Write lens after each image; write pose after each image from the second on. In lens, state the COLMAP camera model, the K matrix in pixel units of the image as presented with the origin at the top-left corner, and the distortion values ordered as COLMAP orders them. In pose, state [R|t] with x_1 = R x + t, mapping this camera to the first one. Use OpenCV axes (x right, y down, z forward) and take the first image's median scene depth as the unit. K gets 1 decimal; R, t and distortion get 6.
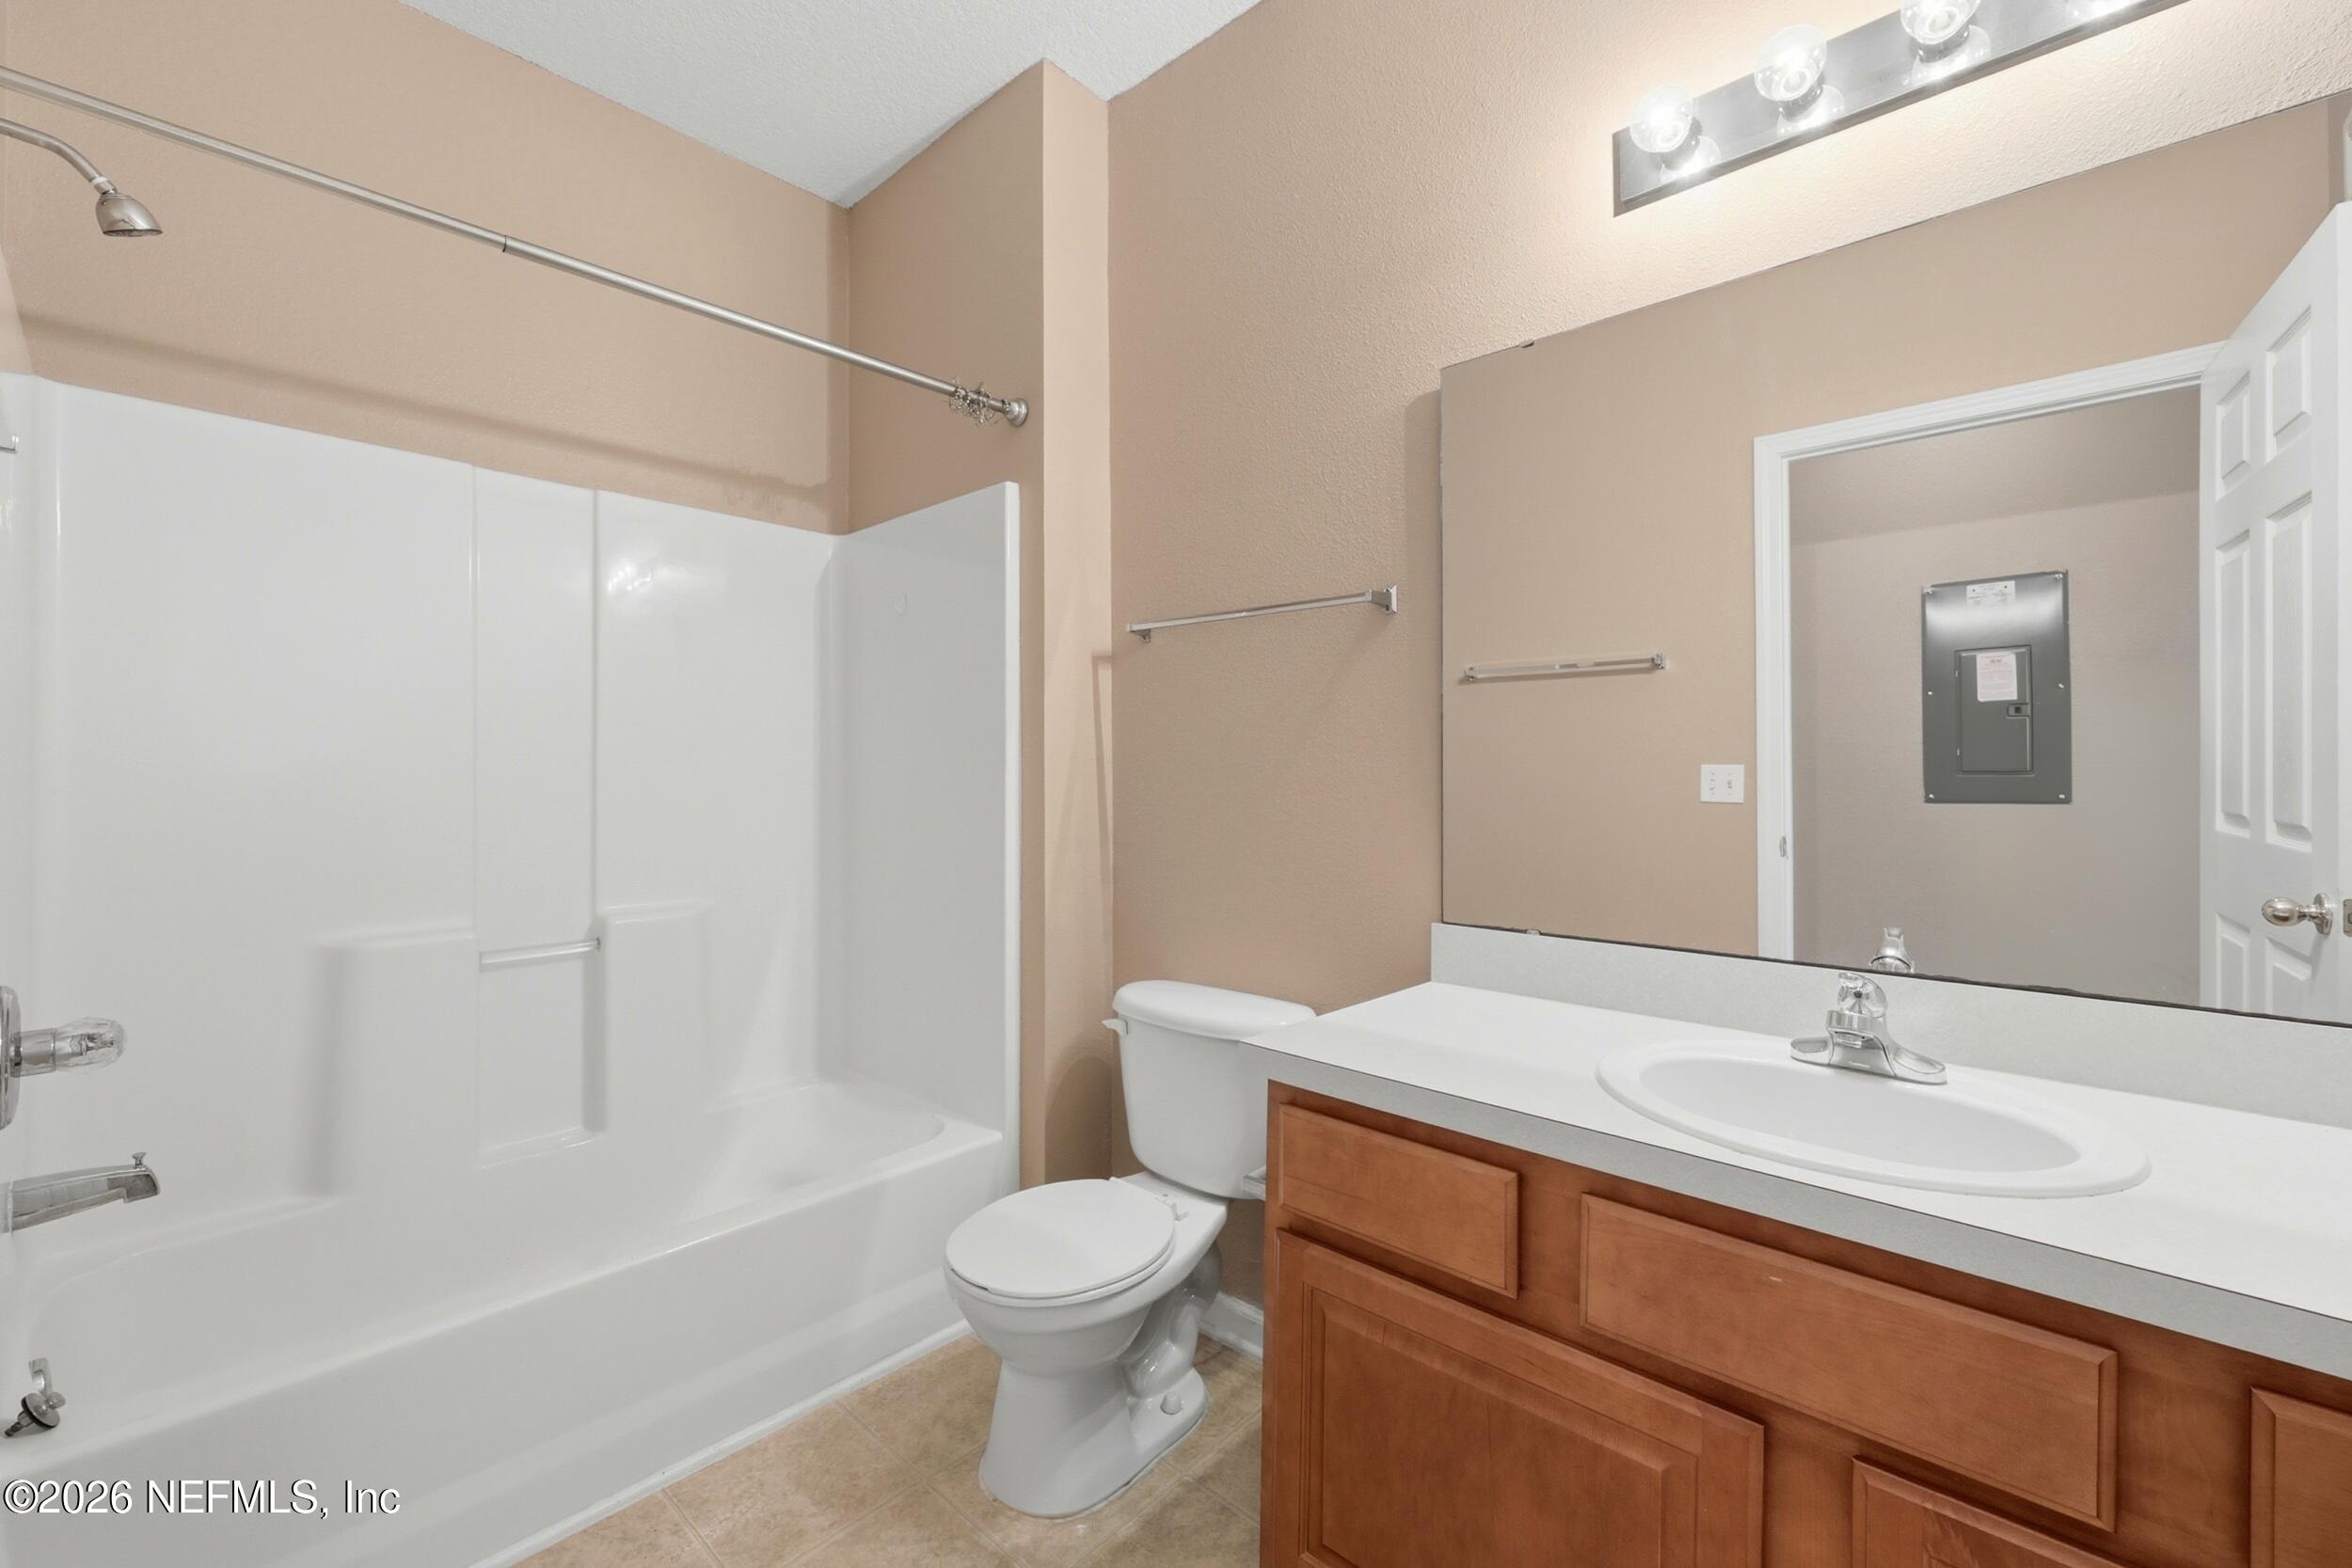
lens RADIAL K [[958.1, 0, 1175.9], [0, 958.1, 768.7], [0, 0, 1]] dist [-0.000744, -0.000074]
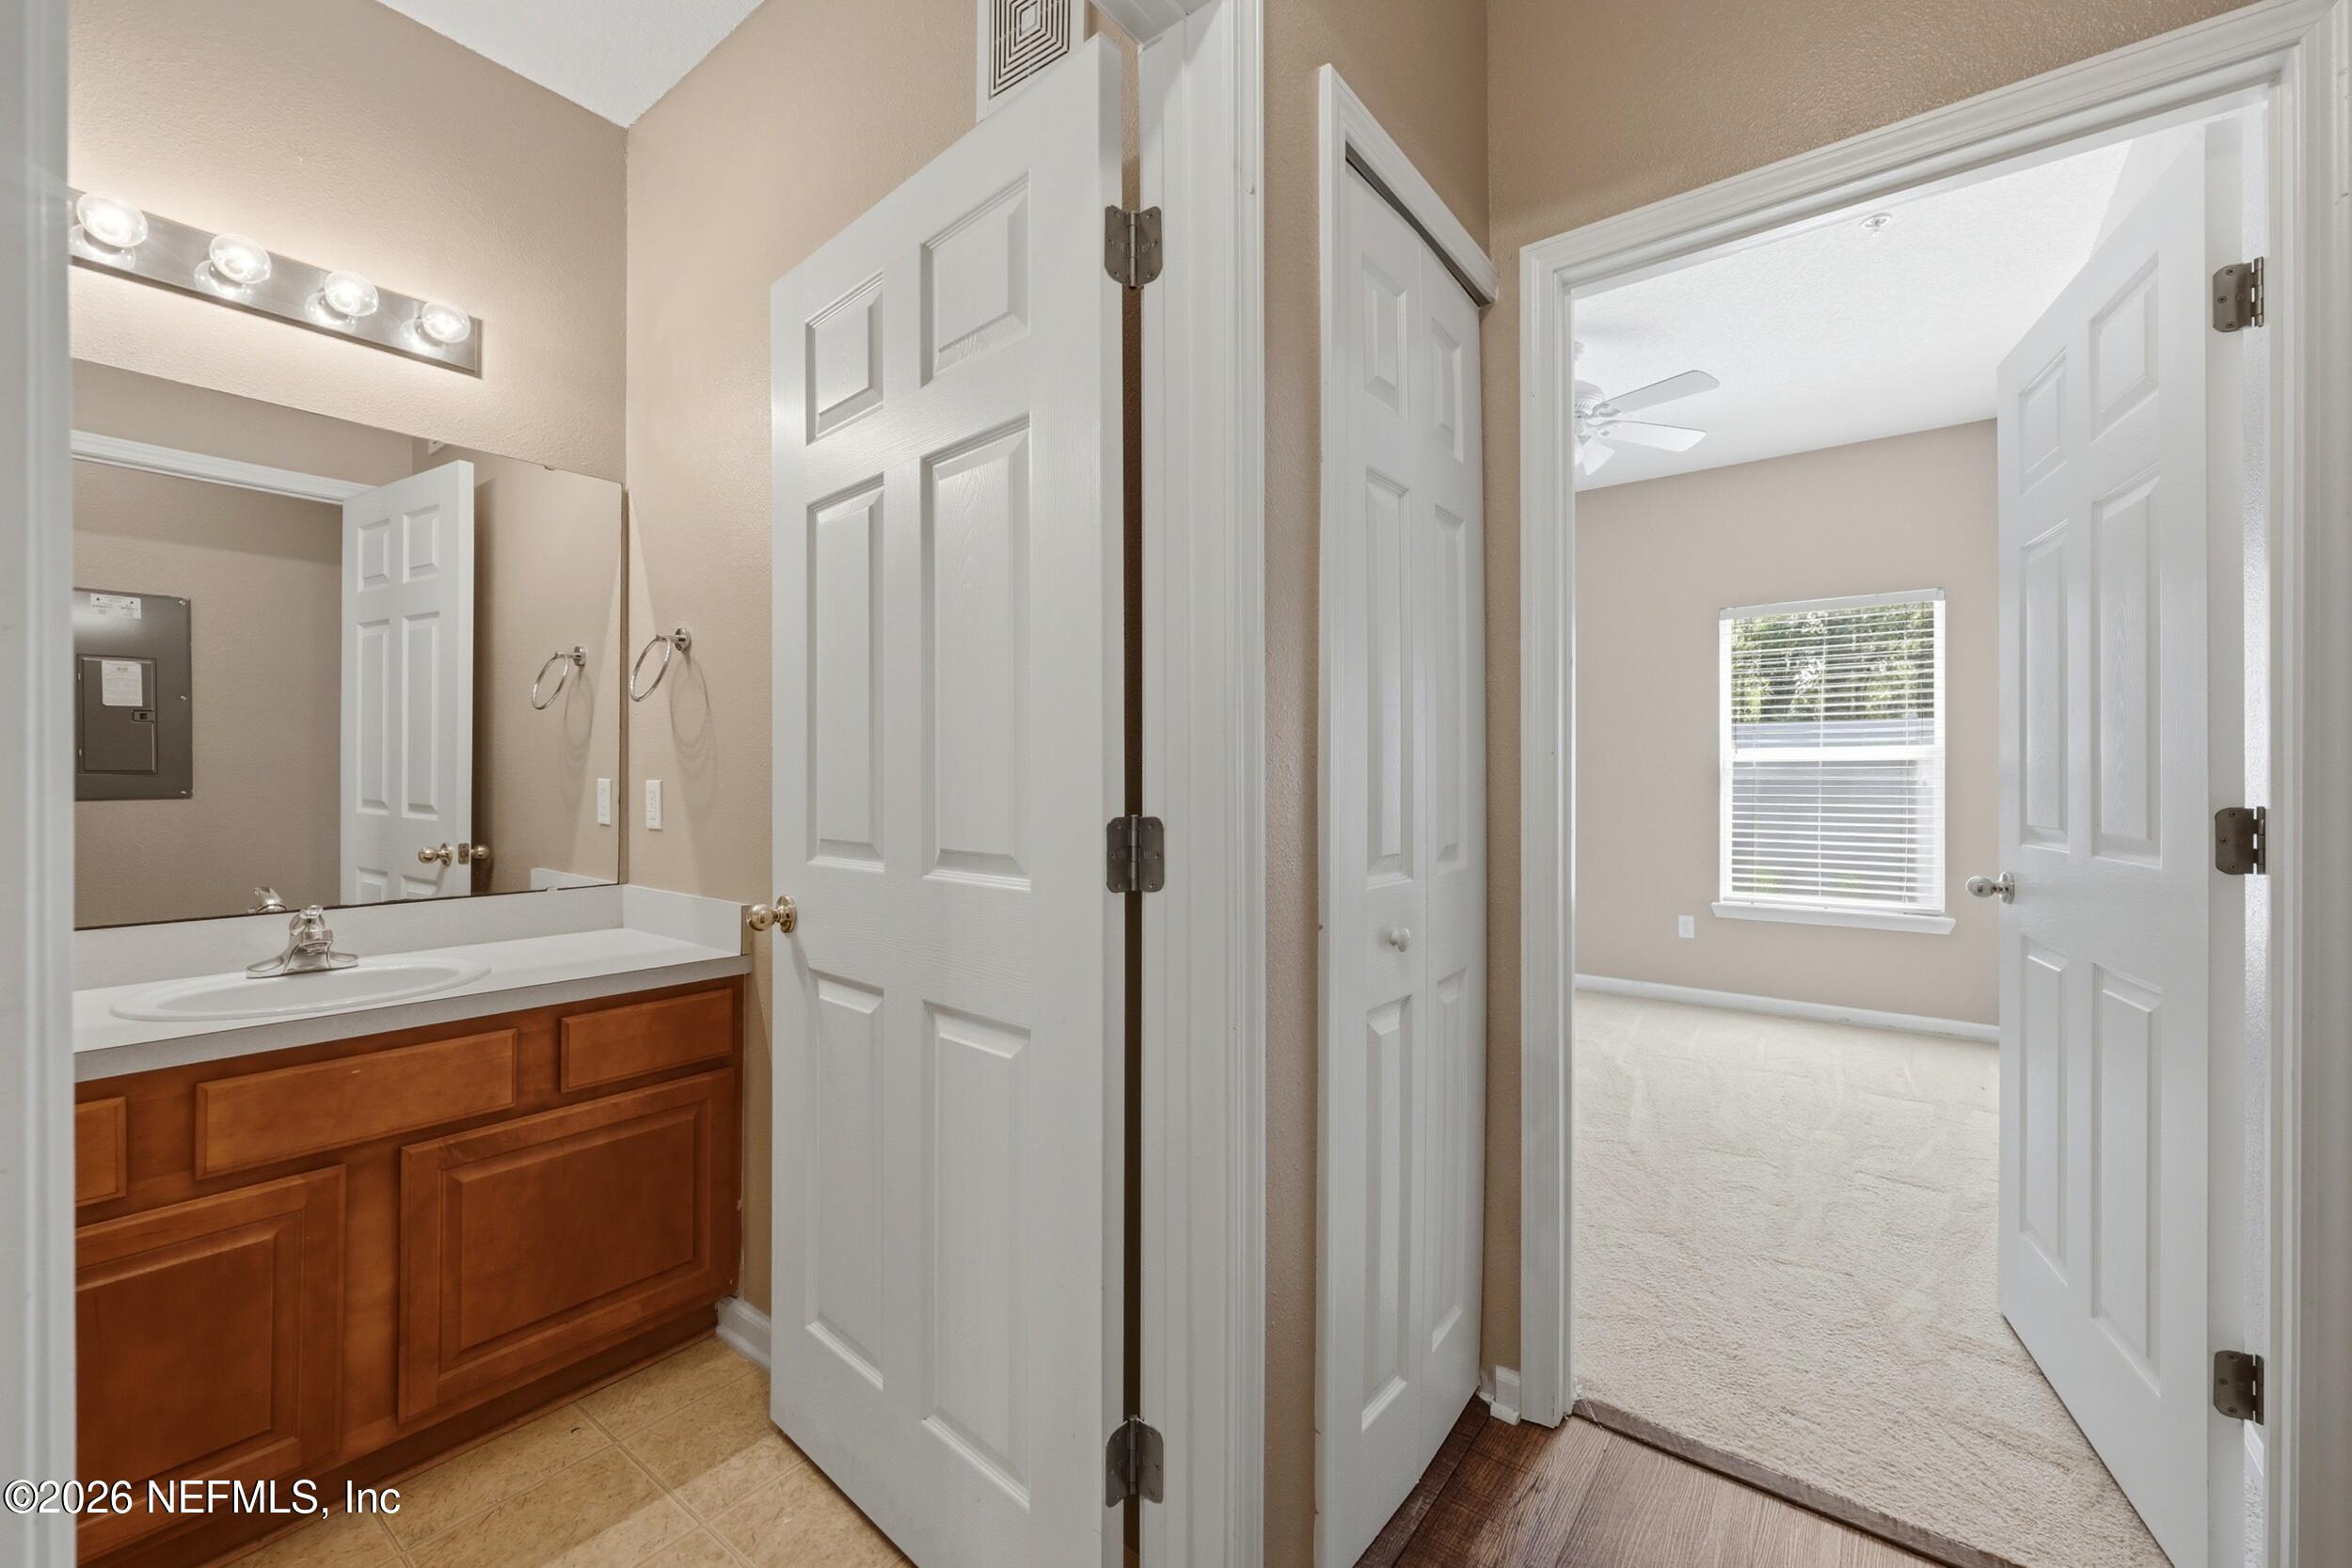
lens RADIAL K [[953.8, 0, 1172.6], [0, 953.8, 773.4], [0, 0, 1]] dist [0.001501, 0.000104]
pose [[-0.097498, -0.000628, 0.995236, -0.675475], [-0.006760, 0.999977, -0.000032, -0.005834], [-0.995213, -0.006731, -0.097500, -0.158000]]
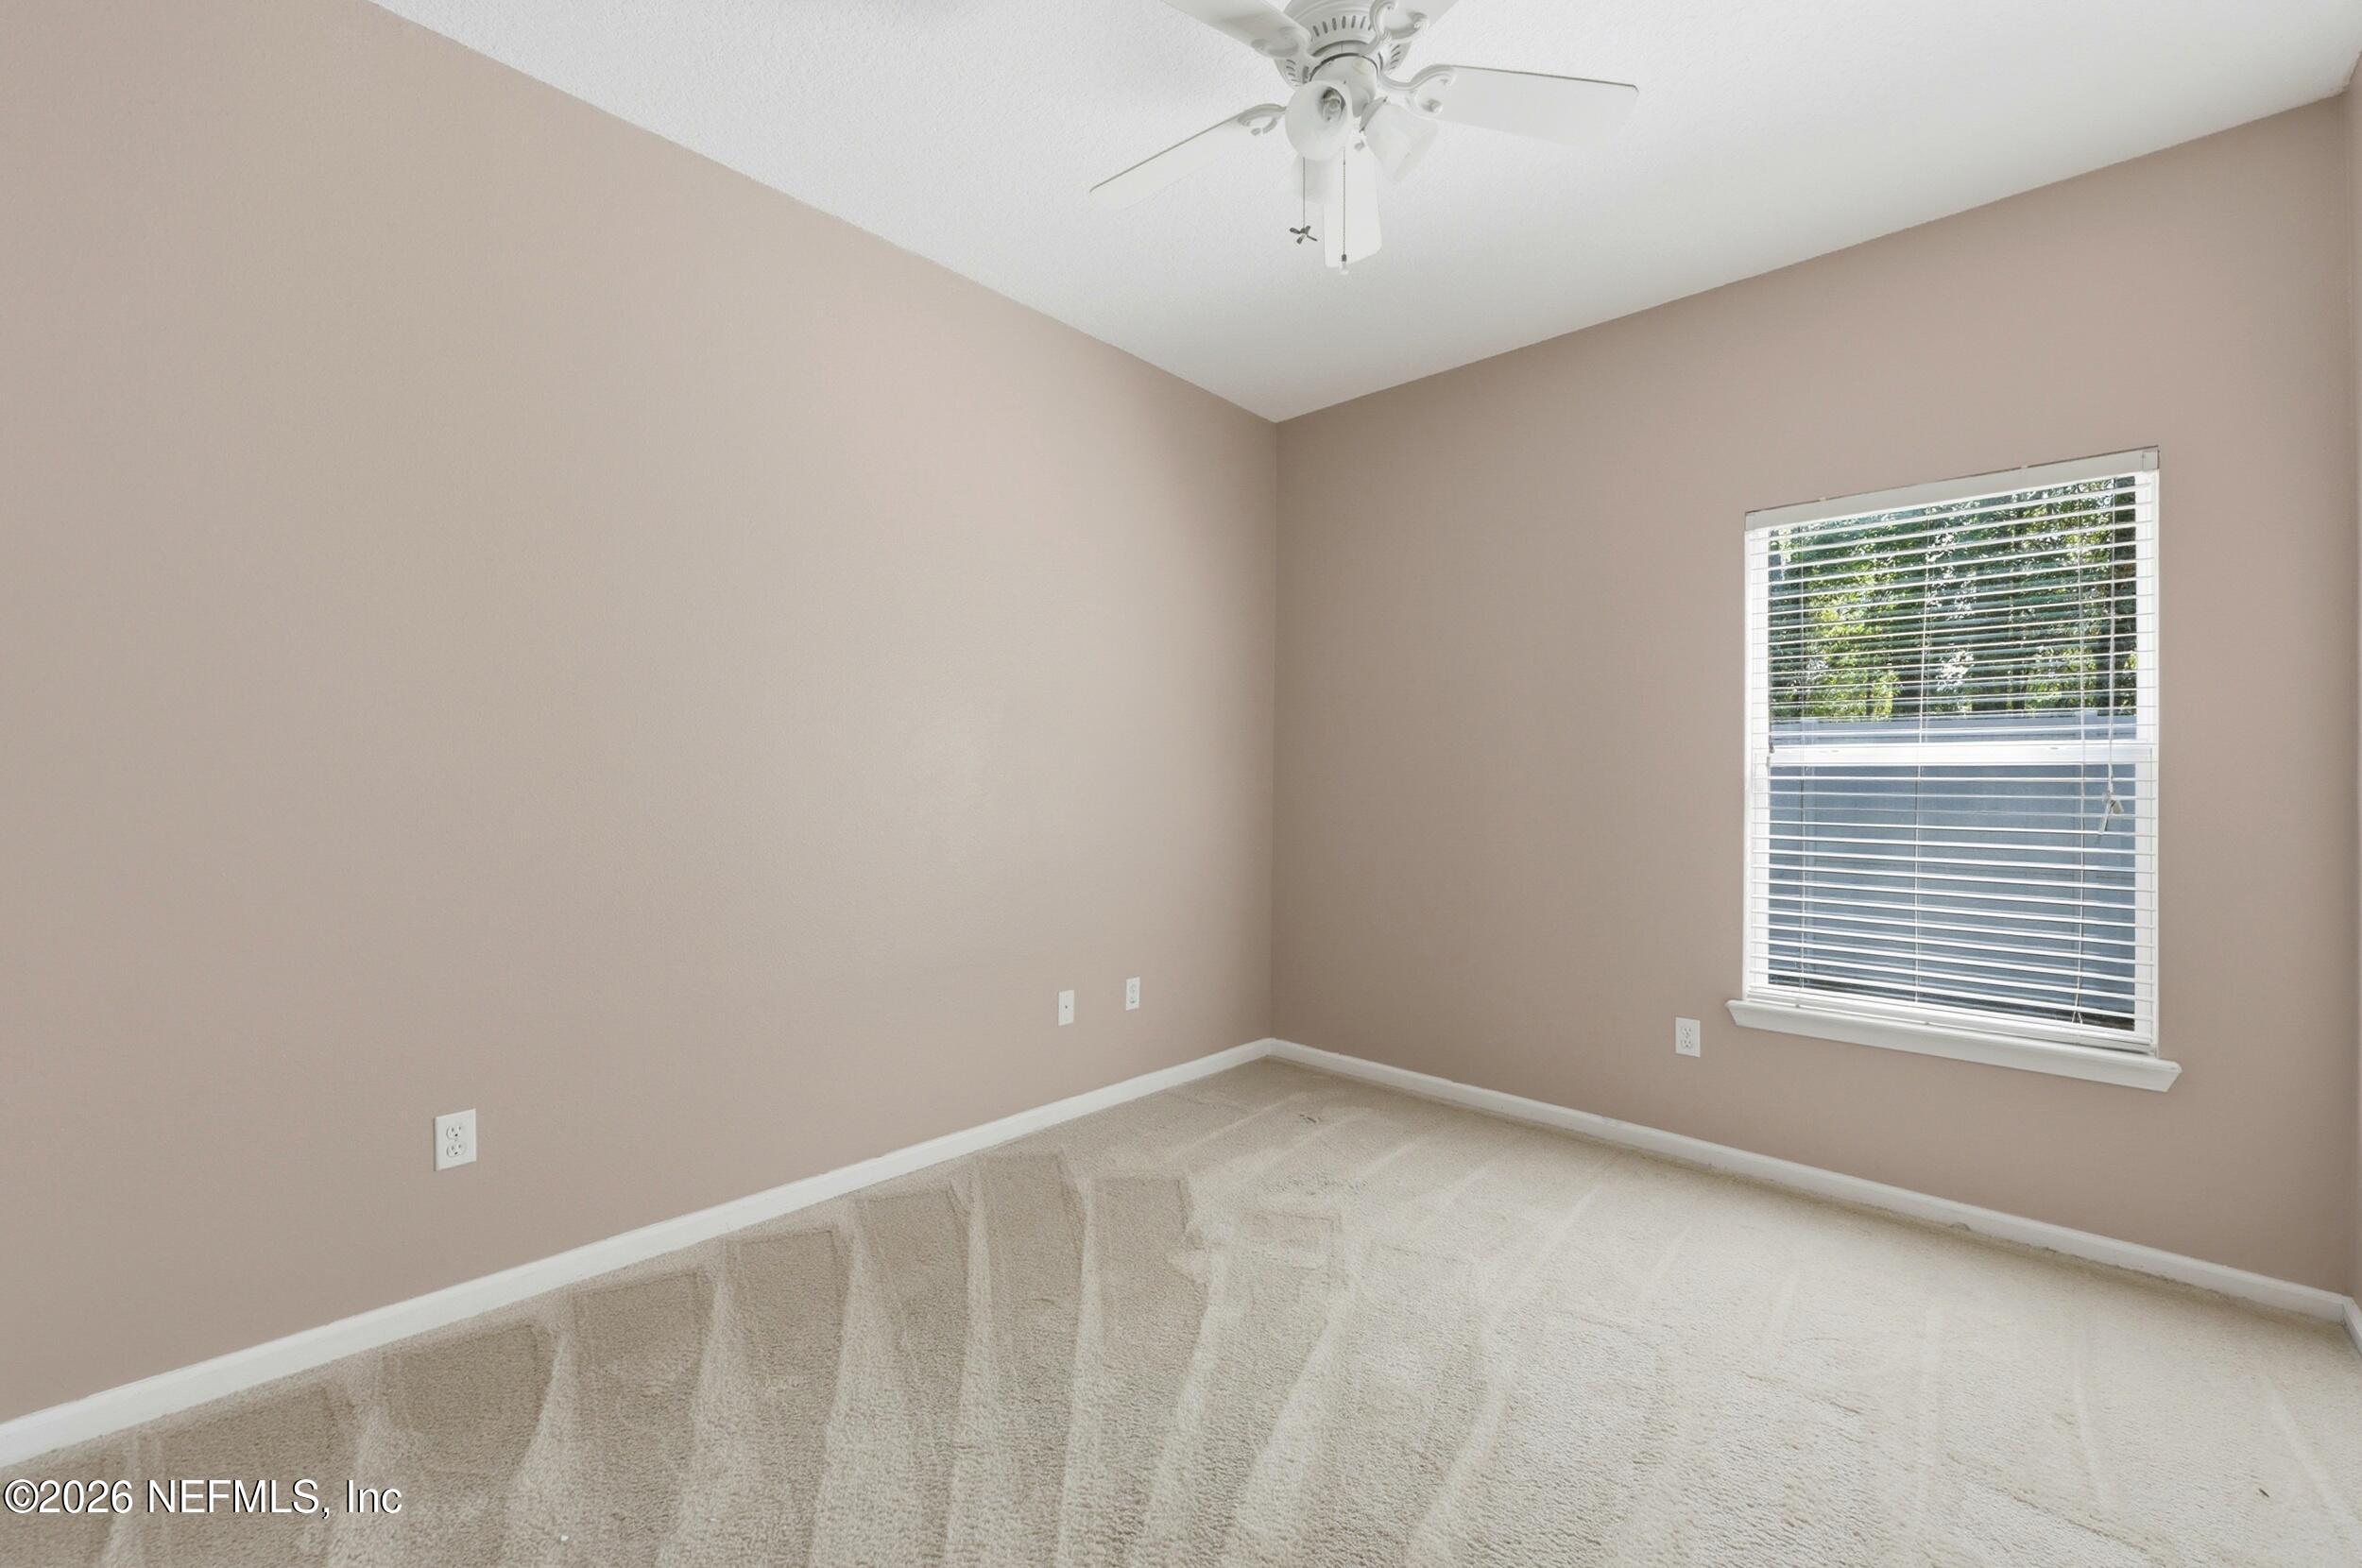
lens RADIAL K [[962.1, 0, 1180.9], [0, 962.1, 768.6], [0, 0, 1]] dist [-0.000744, -0.000074]
pose [[-0.000838, 0.011032, 0.999939, -0.595048], [-0.019511, 0.999749, -0.011047, -0.006081], [-0.999809, -0.019519, -0.000623, -0.233313]]
